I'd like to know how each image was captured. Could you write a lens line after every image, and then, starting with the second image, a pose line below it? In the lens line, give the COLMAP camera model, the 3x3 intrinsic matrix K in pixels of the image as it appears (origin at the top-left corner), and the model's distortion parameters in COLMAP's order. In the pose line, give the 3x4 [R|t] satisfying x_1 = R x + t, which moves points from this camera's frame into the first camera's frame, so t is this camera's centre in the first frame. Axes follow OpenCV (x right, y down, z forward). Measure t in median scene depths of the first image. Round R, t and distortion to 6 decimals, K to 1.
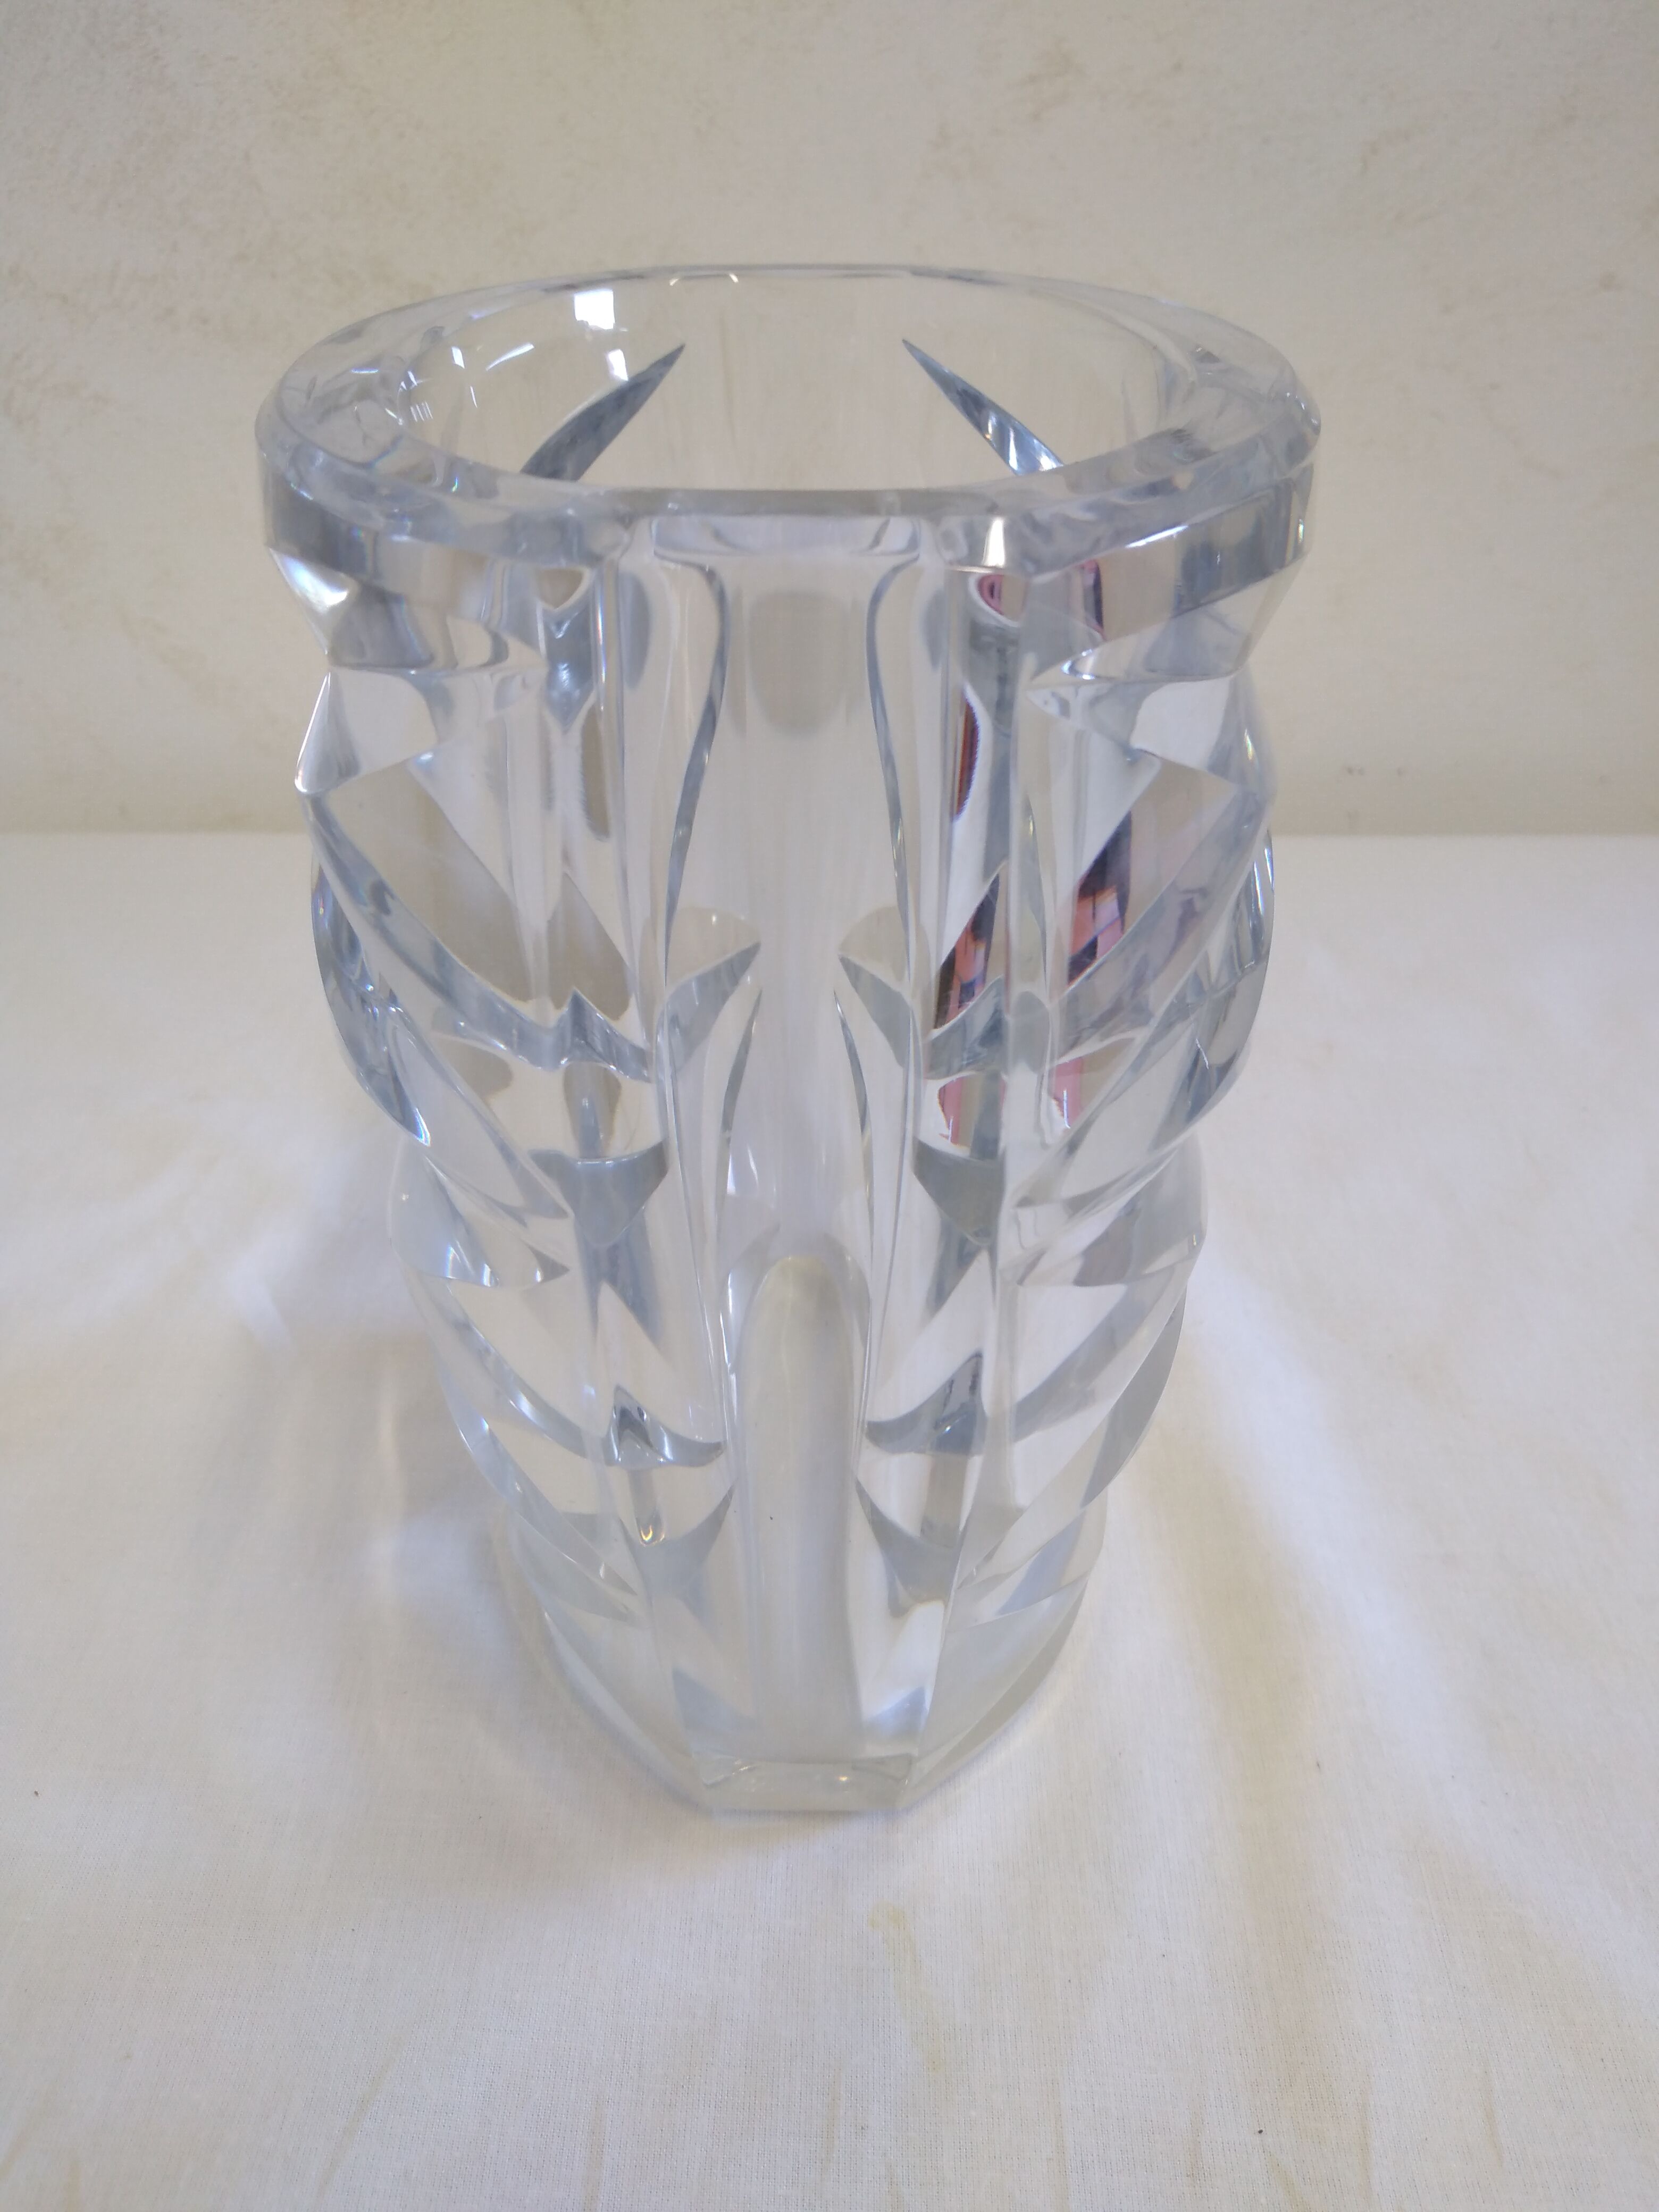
lens RADIAL K [[1699.8, 0, 835.9], [0, 1699.8, 1053.6], [0, 0, 1]] dist [-0.090577, 0.094643]
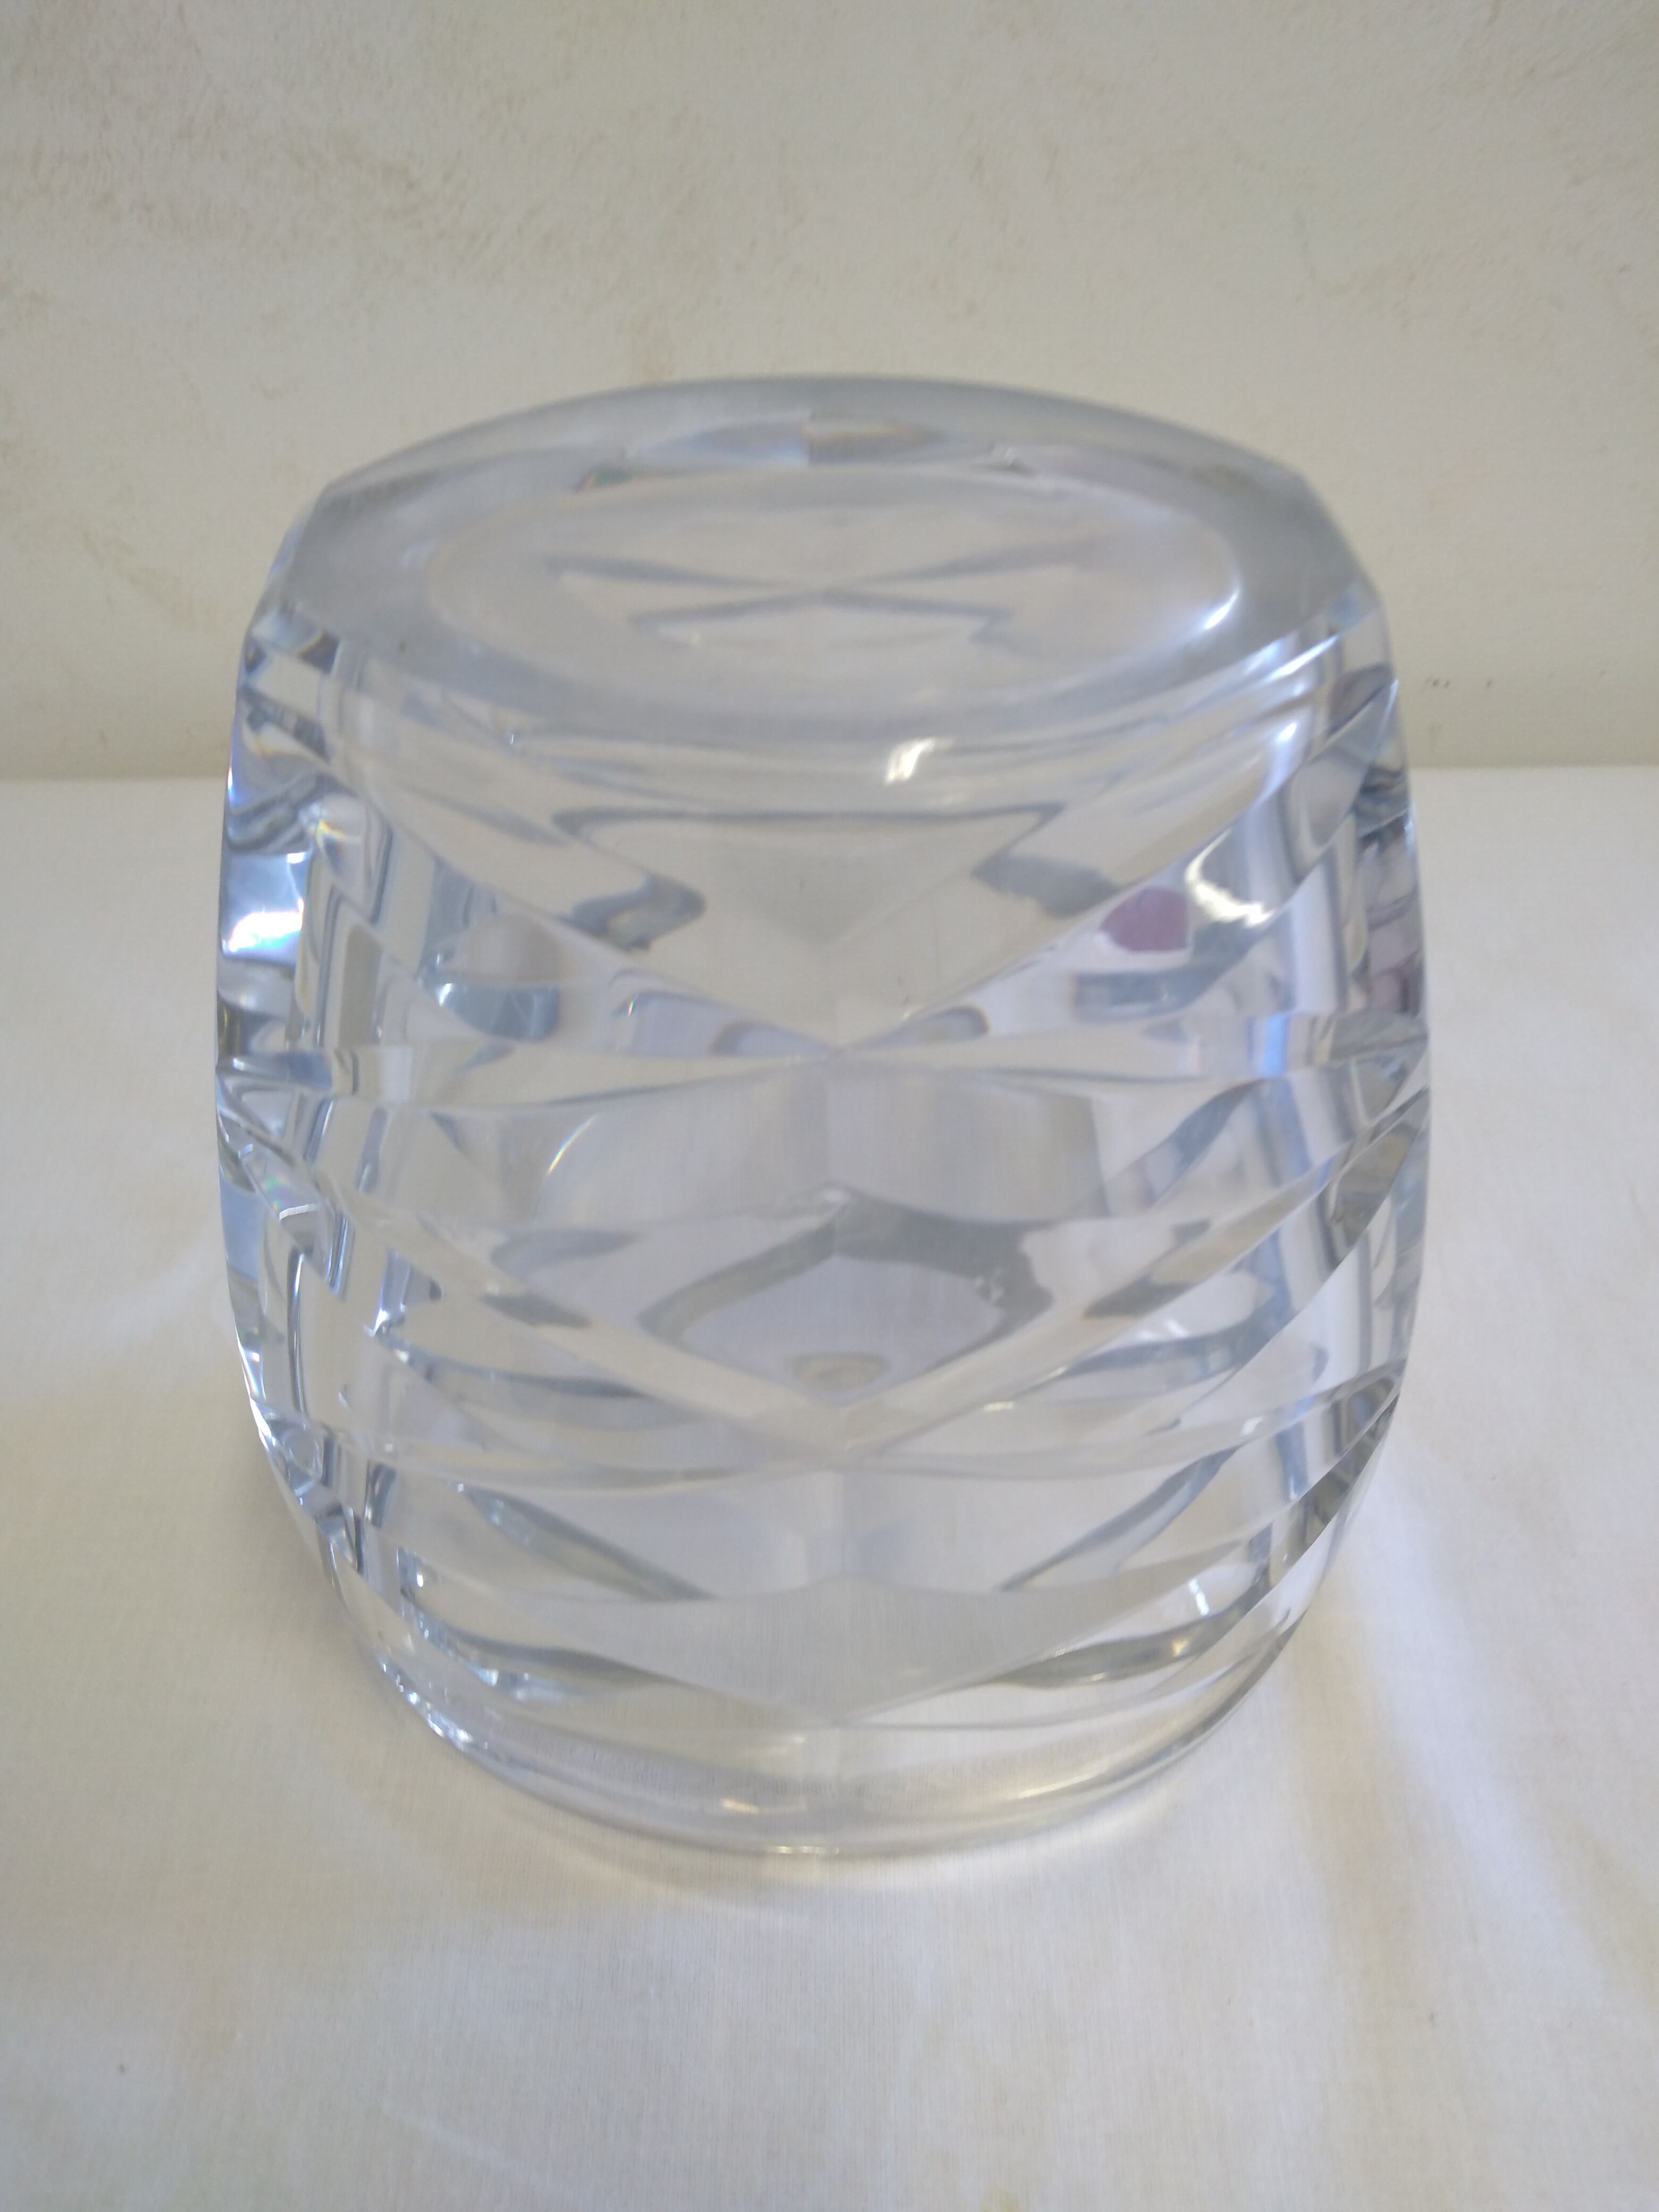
lens RADIAL K [[1696.5, 0, 850.4], [0, 1696.5, 1060.7], [0, 0, 1]] dist [-0.100005, 0.094568]
pose [[0.999872, -0.015485, 0.003989, -0.026106], [0.014576, 0.985191, 0.170839, -0.163245], [-0.006575, -0.170759, 0.985291, 0.082031]]
